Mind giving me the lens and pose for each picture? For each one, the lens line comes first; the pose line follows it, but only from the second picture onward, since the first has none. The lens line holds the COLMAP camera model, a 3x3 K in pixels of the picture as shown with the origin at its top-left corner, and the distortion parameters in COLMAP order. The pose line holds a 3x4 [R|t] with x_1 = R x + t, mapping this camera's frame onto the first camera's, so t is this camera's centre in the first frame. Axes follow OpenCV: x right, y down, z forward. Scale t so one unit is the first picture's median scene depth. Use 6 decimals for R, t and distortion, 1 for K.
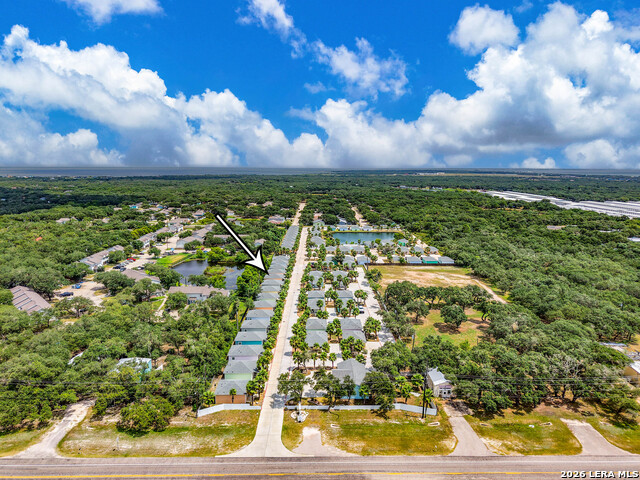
lens RADIAL K [[440.8, 0, 320.7], [0, 440.8, 239.9], [0, 0, 1]] dist [0.007078, -0.000547]
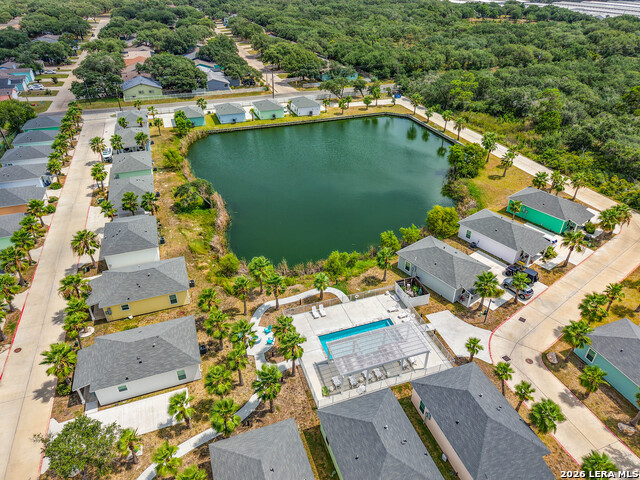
lens RADIAL K [[440.8, 0, 319.2], [0, 440.8, 240.1], [0, 0, 1]] dist [0.007078, -0.000547]
pose [[0.946345, -0.173200, 0.272825, 0.008918], [0.055181, 0.918452, 0.391663, -0.045360], [-0.318413, -0.355593, 0.878730, 0.508860]]
